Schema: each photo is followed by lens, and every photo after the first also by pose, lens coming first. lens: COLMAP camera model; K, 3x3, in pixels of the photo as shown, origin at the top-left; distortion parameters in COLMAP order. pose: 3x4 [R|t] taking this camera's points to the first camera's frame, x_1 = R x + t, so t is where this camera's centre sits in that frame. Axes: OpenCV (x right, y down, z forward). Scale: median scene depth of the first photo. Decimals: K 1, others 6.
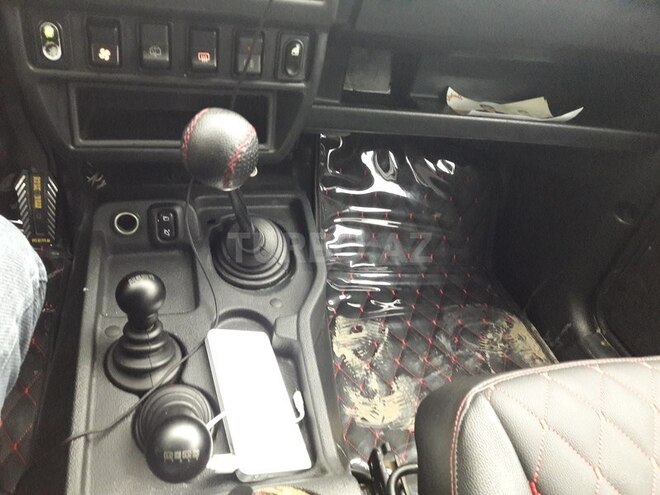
lens RADIAL K [[531.4, 0, 330.0], [0, 531.4, 247.5], [0, 0, 1]] dist [0.134943, -0.251272]
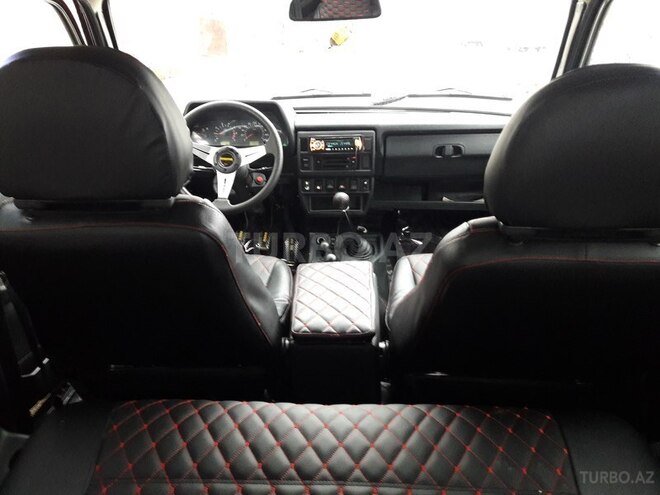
lens RADIAL K [[531.4, 0, 330.0], [0, 531.4, 247.5], [0, 0, 1]] dist [0.134943, -0.251272]
pose [[0.945796, -0.074575, -0.316083, 0.918128], [-0.025660, 0.953075, -0.301643, 1.300131], [0.323746, 0.293404, 0.899501, -2.494643]]
